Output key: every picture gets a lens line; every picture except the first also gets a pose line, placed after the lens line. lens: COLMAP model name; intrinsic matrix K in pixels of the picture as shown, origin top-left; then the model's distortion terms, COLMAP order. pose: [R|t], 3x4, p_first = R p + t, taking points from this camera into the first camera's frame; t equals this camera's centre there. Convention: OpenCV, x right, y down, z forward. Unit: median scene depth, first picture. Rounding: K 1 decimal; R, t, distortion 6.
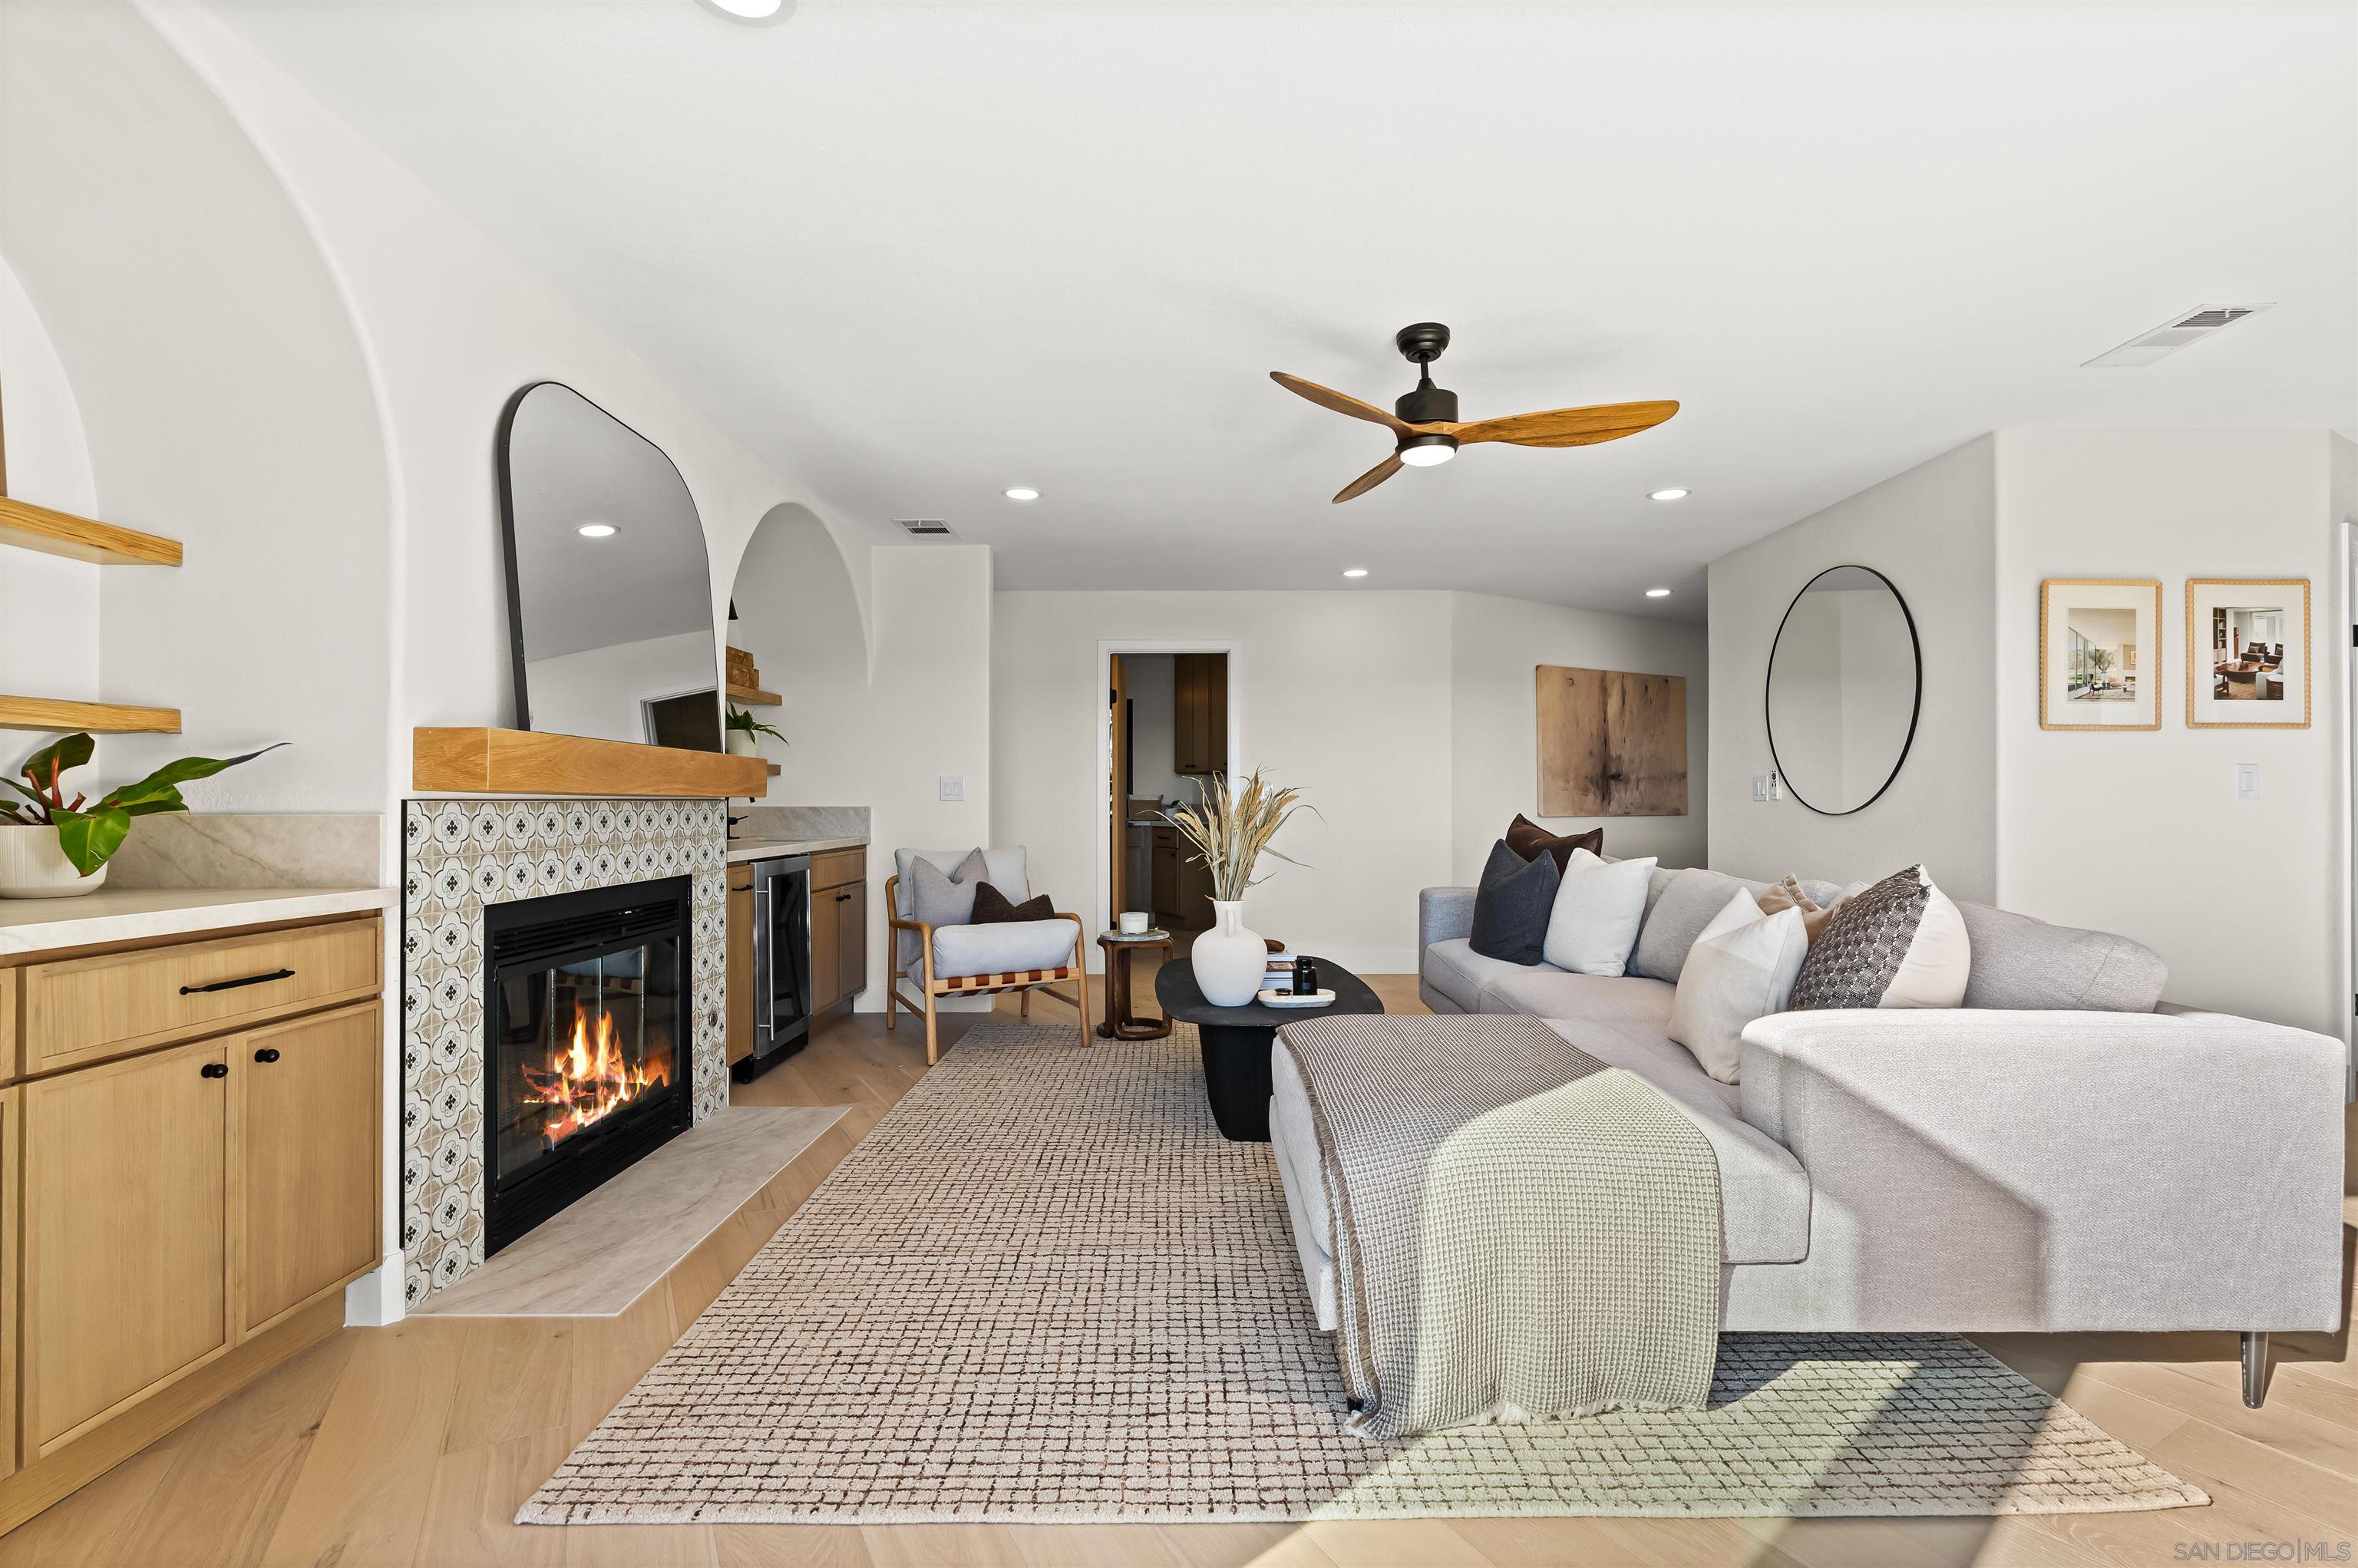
lens RADIAL K [[1062.7, 0, 1184.3], [0, 1062.7, 787.2], [0, 0, 1]] dist [-0.003660, -0.000186]
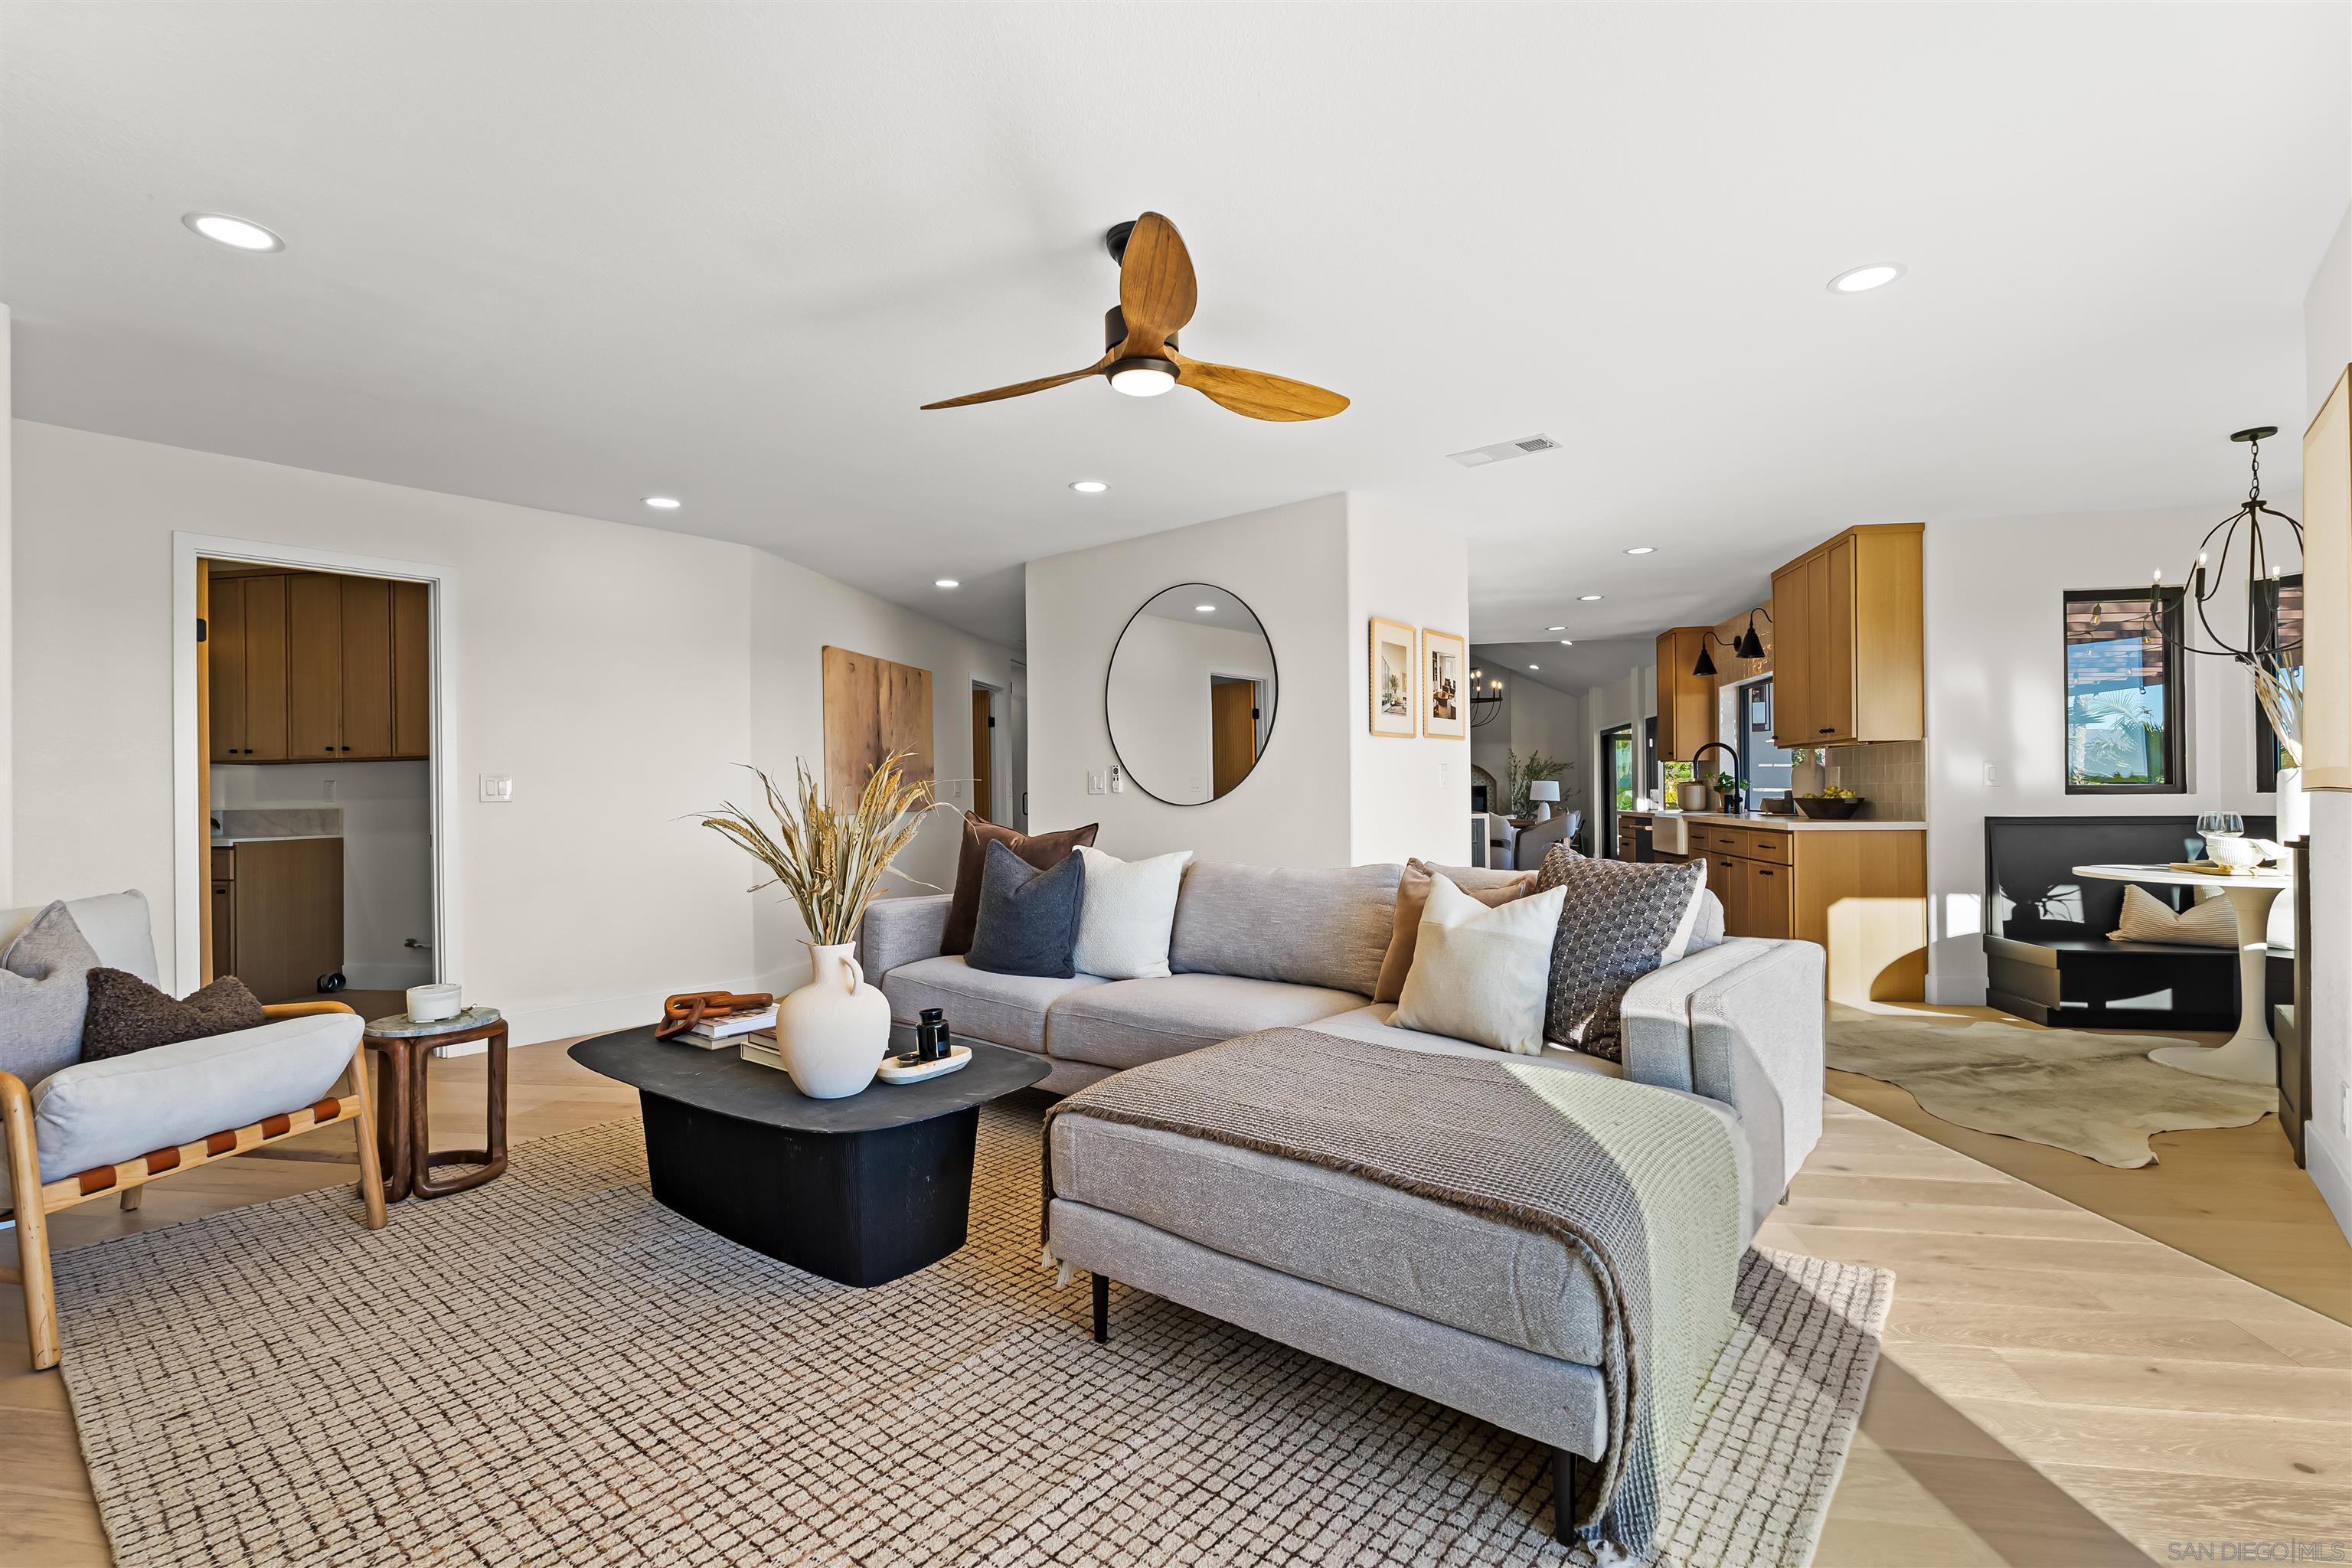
lens RADIAL K [[1079.5, 0, 1182.0], [0, 1079.5, 785.4], [0, 0, 1]] dist [-0.005225, 0.000978]
pose [[0.634450, -0.004287, 0.772952, -0.334905], [0.002387, 0.999991, 0.003587, 0.000985], [-0.772960, -0.000431, 0.634455, 0.355337]]
